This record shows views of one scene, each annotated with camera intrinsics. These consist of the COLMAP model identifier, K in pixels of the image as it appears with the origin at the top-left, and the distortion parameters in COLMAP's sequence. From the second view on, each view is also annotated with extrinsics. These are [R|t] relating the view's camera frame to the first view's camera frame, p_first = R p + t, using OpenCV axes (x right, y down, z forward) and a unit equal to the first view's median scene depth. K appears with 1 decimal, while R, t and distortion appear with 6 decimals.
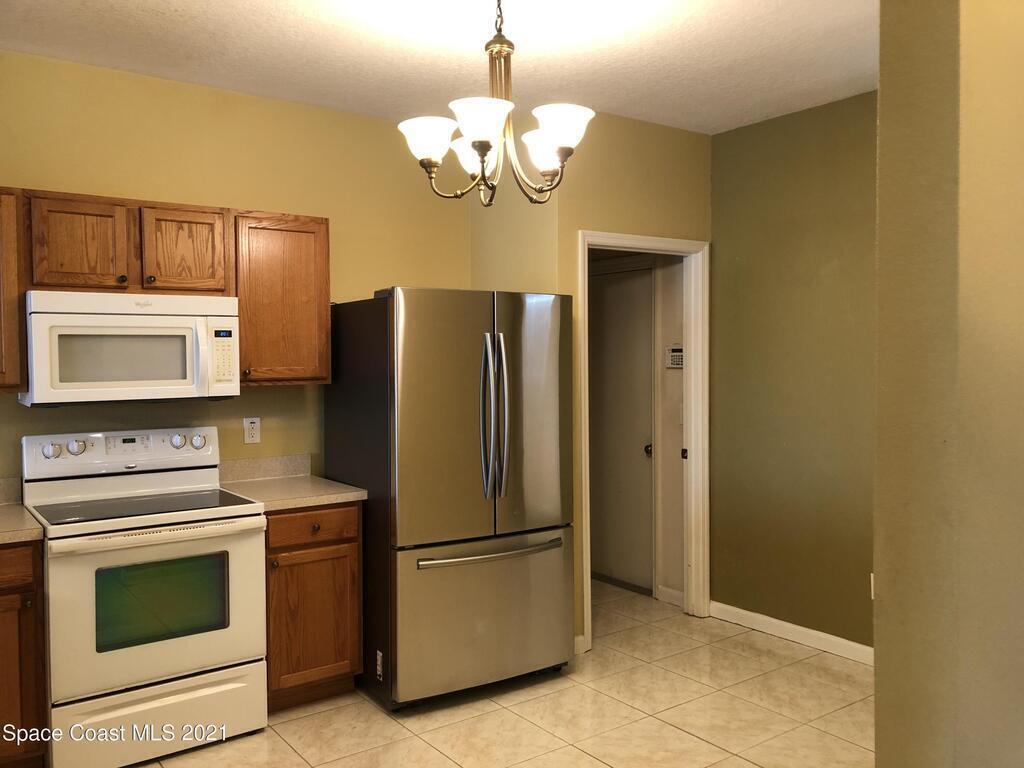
lens RADIAL K [[843.7, 0, 509.2], [0, 843.7, 387.2], [0, 0, 1]] dist [0.029305, -0.025876]
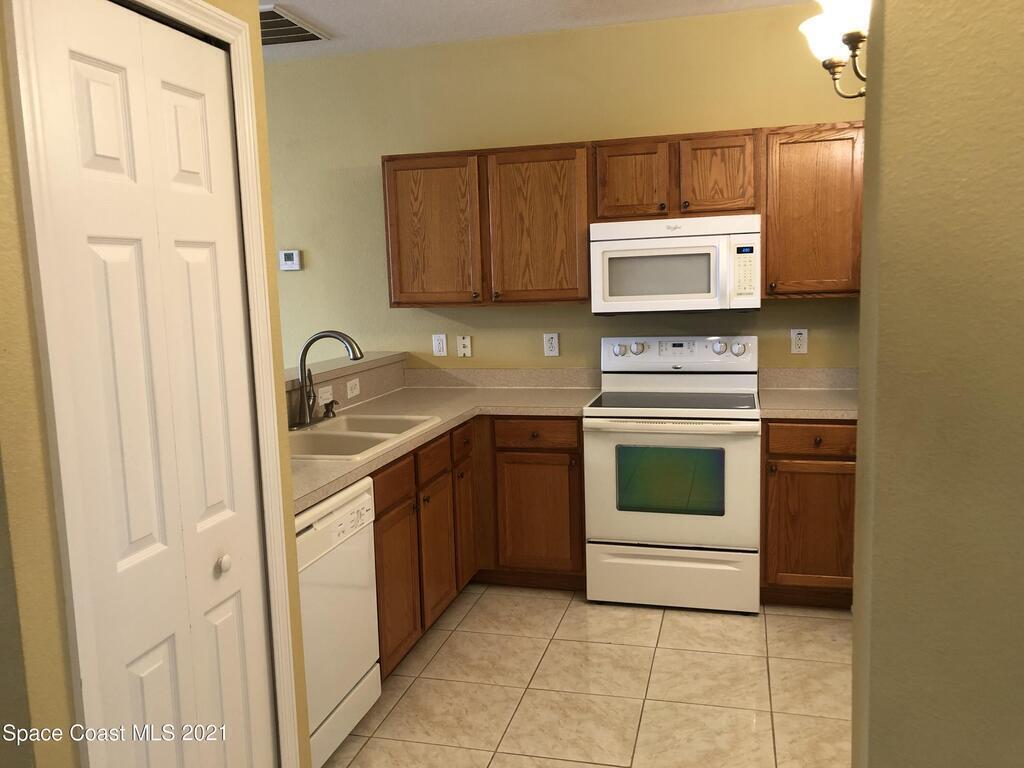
lens RADIAL K [[843.7, 0, 505.5], [0, 843.7, 386.6], [0, 0, 1]] dist [0.029305, -0.025876]
pose [[0.626052, 0.090483, -0.774514, 0.331088], [-0.001902, 0.993419, 0.114520, -0.014028], [0.779779, -0.070222, 0.622104, 0.087027]]
